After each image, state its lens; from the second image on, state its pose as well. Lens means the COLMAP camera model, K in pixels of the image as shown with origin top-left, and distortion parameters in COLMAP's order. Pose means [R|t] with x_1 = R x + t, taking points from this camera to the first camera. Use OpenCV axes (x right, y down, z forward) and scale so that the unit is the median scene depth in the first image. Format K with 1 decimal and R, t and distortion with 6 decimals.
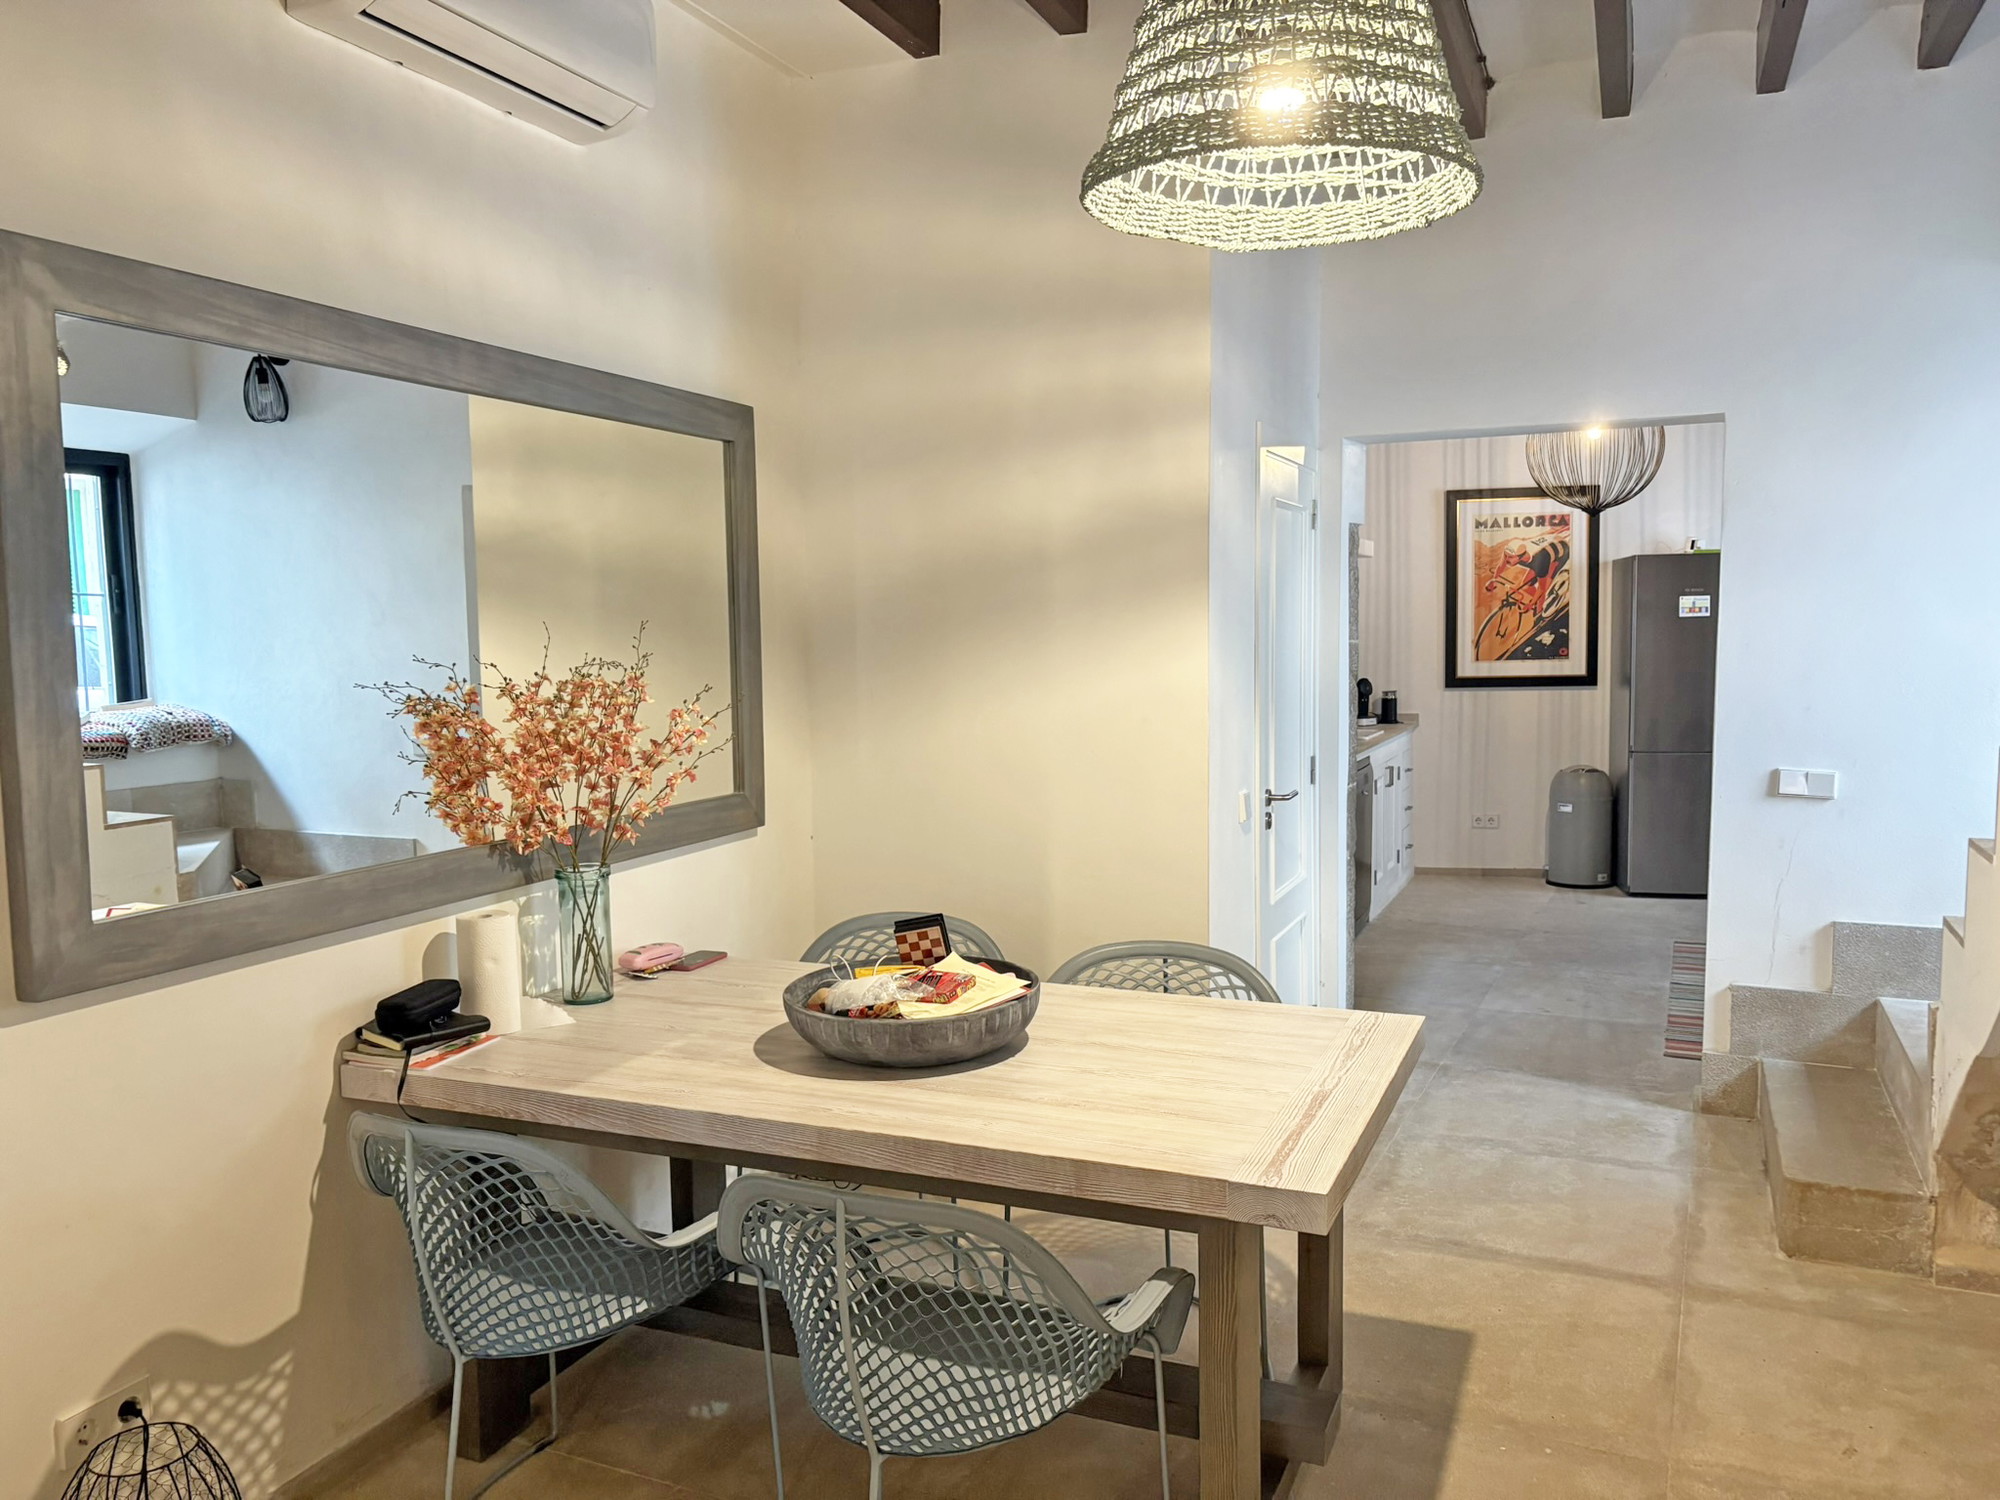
lens RADIAL K [[1495.3, 0, 983.9], [0, 1495.3, 749.4], [0, 0, 1]] dist [0.027004, -0.020789]
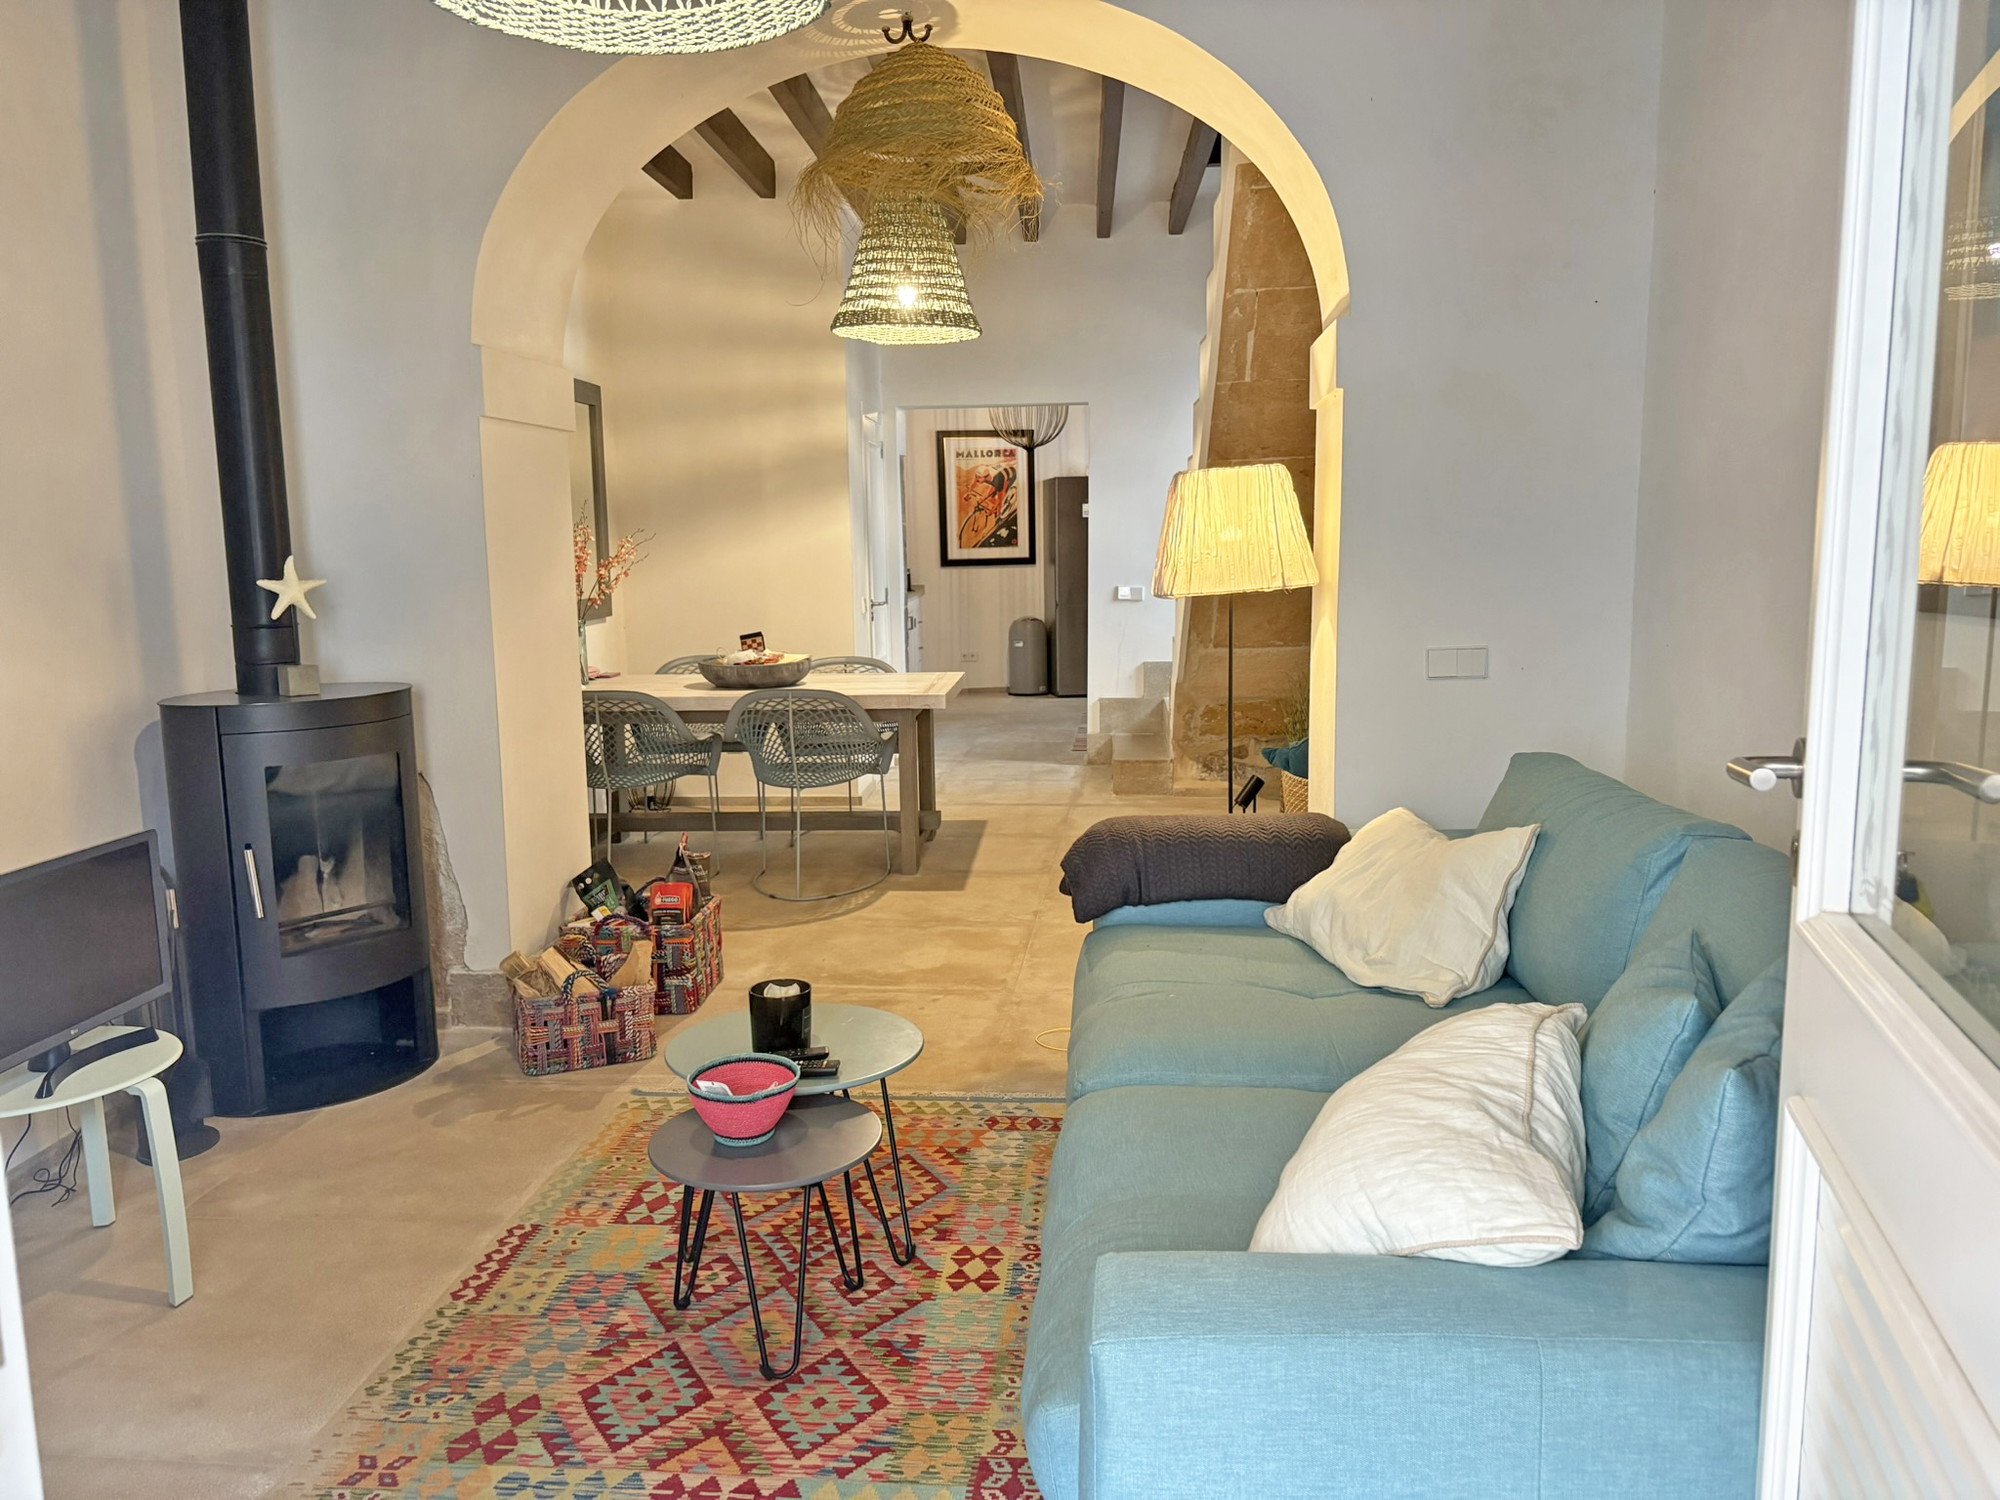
lens RADIAL K [[1495.3, 0, 1002.7], [0, 1495.3, 756.6], [0, 0, 1]] dist [0.027004, -0.020789]
pose [[0.935707, -0.051519, 0.348997, -0.163381], [0.031534, 0.997534, 0.062709, 0.056840], [-0.351367, -0.047672, 0.935023, -0.418334]]
